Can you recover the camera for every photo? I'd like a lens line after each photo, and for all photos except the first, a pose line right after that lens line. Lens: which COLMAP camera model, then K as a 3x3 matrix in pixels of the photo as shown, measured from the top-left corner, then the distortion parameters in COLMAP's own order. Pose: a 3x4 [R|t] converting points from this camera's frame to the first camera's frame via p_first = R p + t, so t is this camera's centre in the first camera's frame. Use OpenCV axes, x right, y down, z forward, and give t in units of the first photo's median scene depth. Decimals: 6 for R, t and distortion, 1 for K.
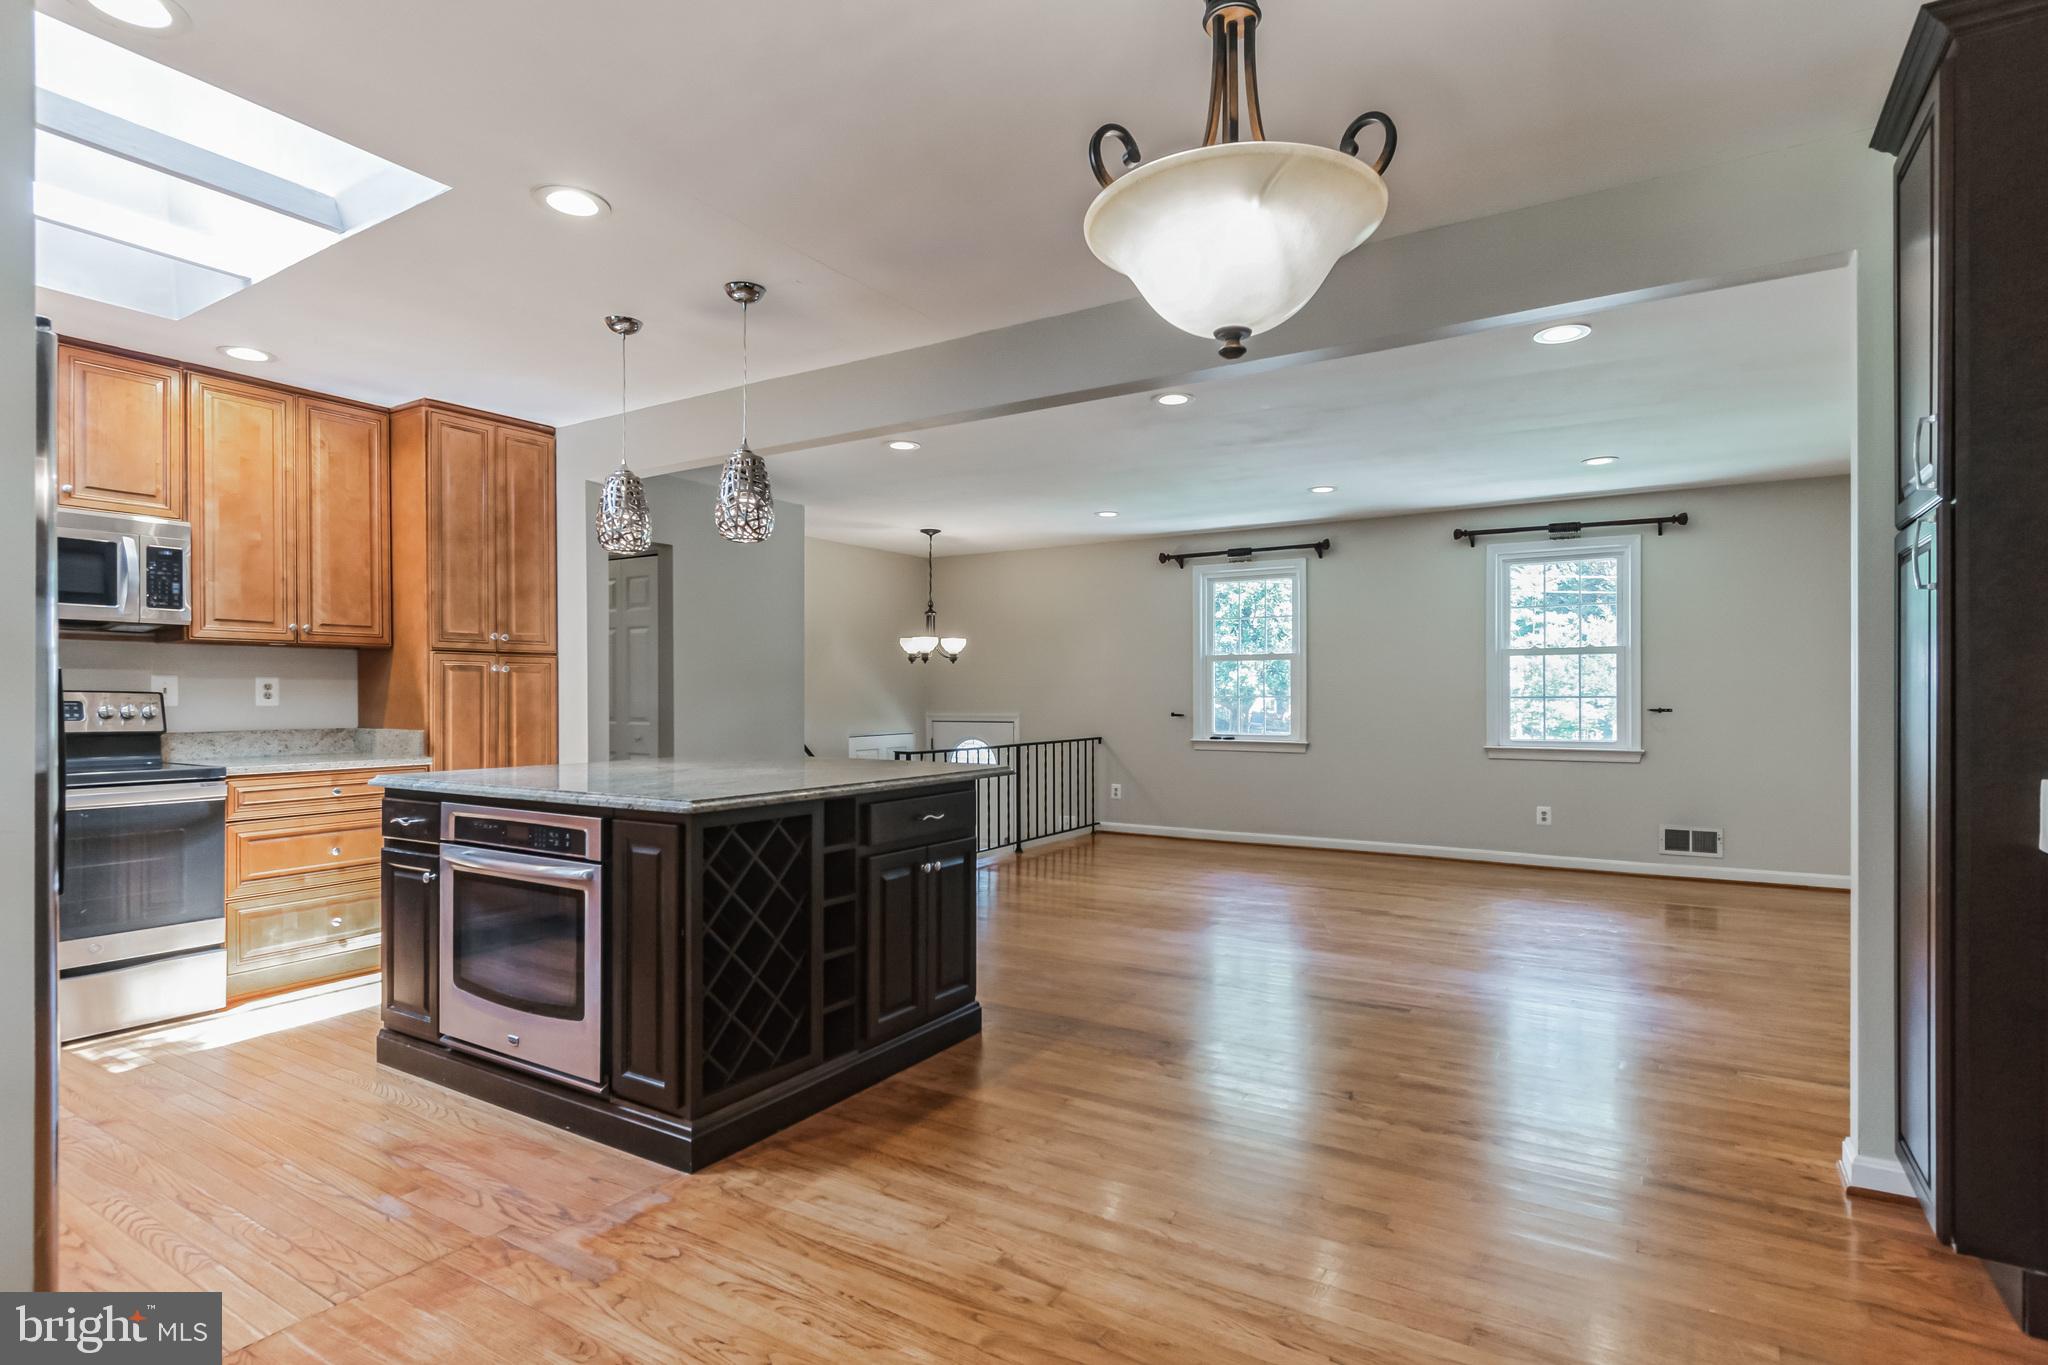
lens RADIAL K [[1027.6, 0, 1037.9], [0, 1027.6, 694.1], [0, 0, 1]] dist [0.000282, -0.000096]
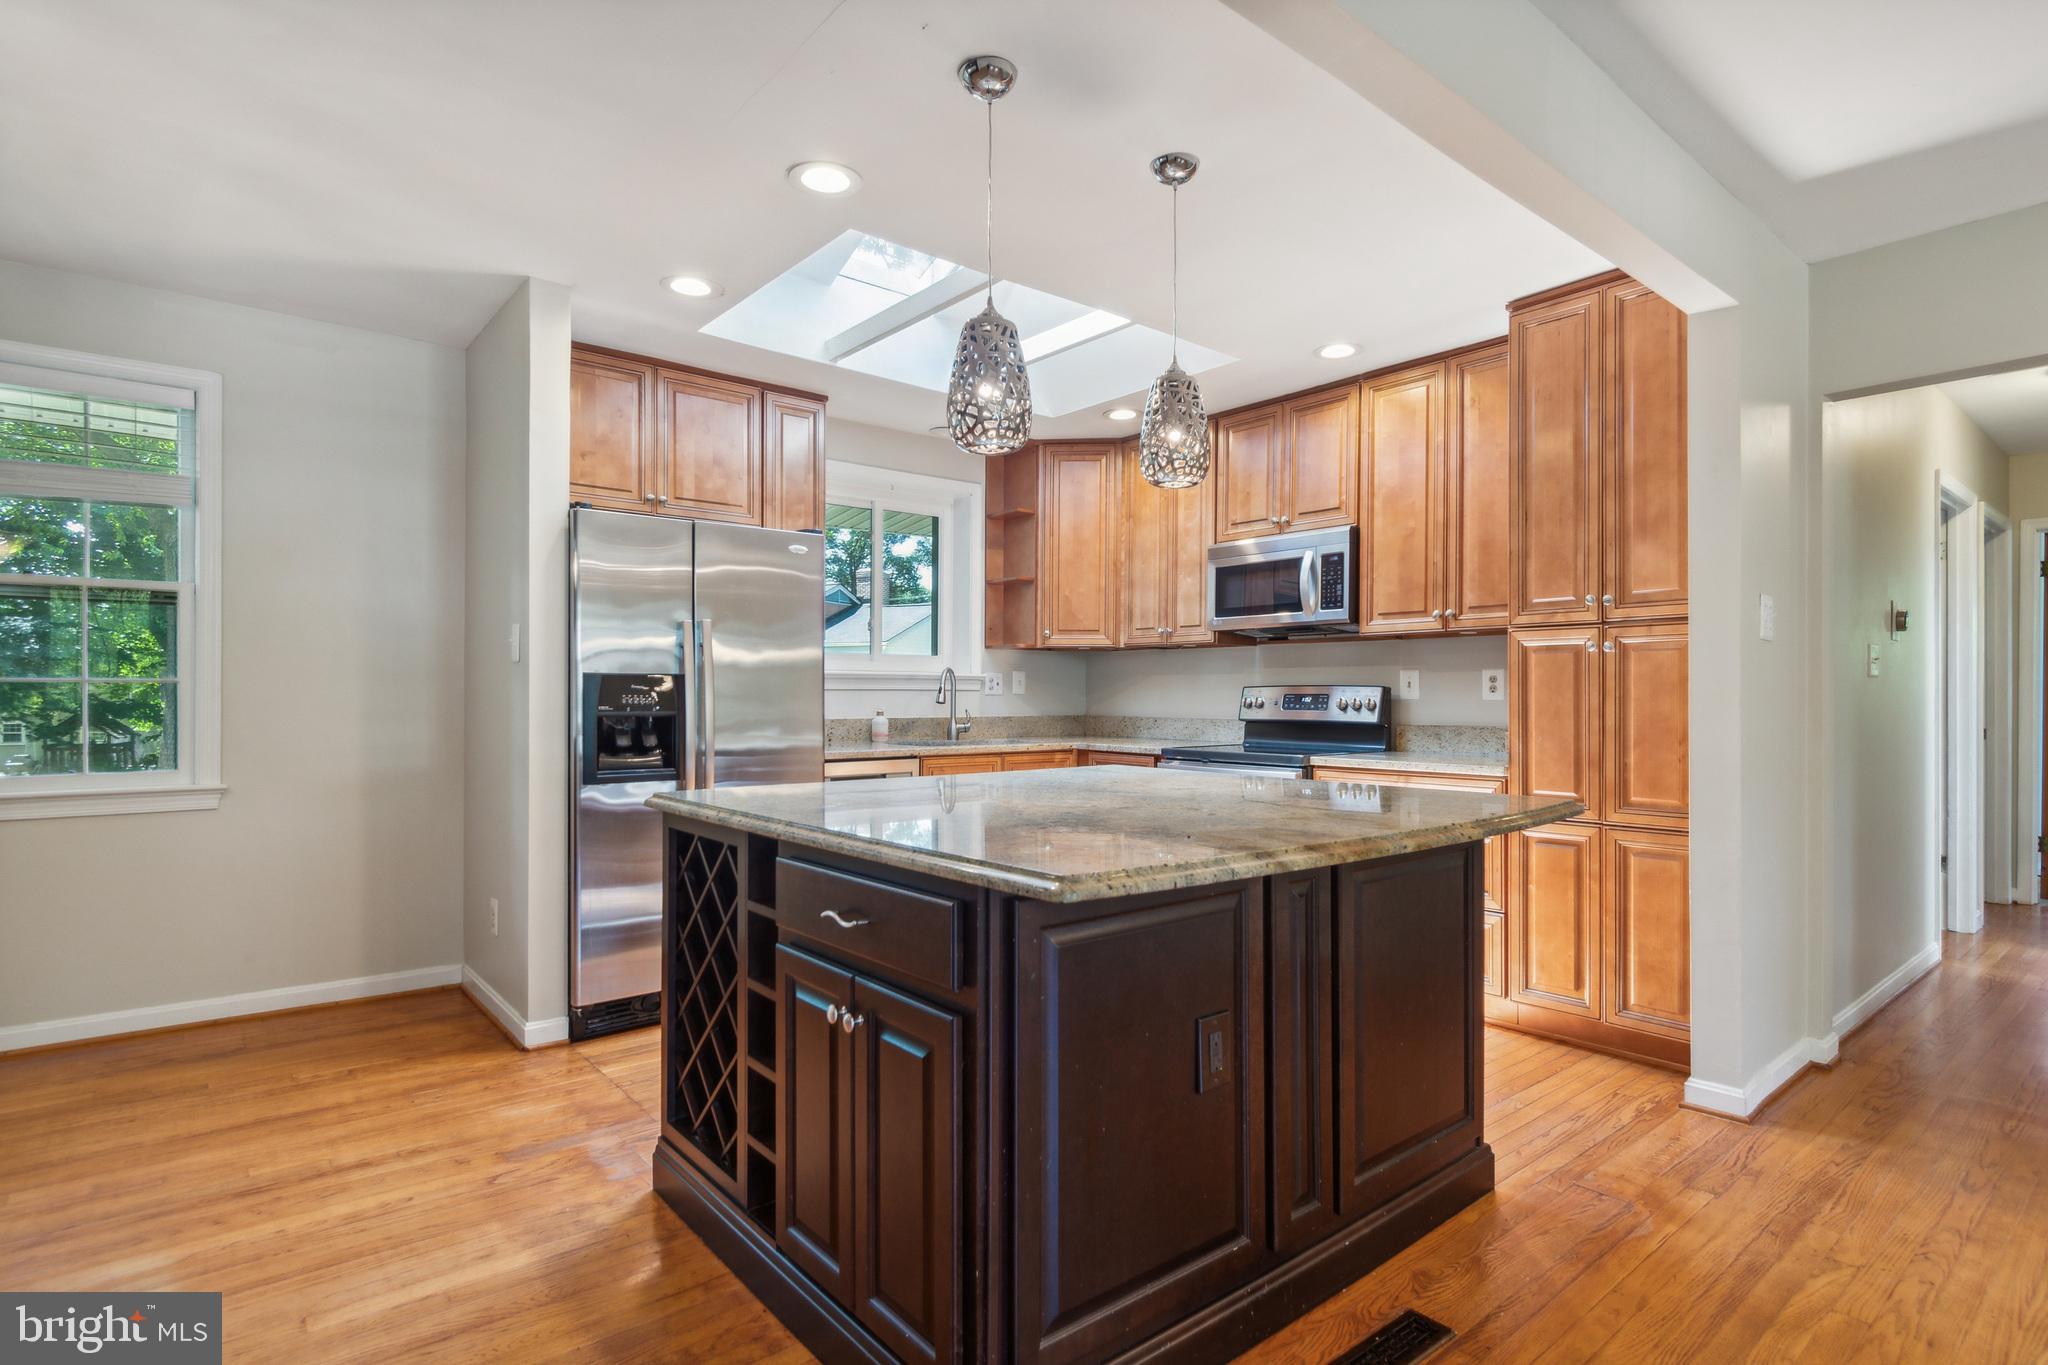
lens RADIAL K [[1027.6, 0, 1037.9], [0, 1027.6, 694.1], [0, 0, 1]] dist [0.000282, -0.000096]
pose [[-0.315717, -0.002893, -0.948849, 0.171102], [-0.002343, 0.999995, -0.002270, 0.006326], [0.948851, 0.001507, -0.315722, 0.629222]]
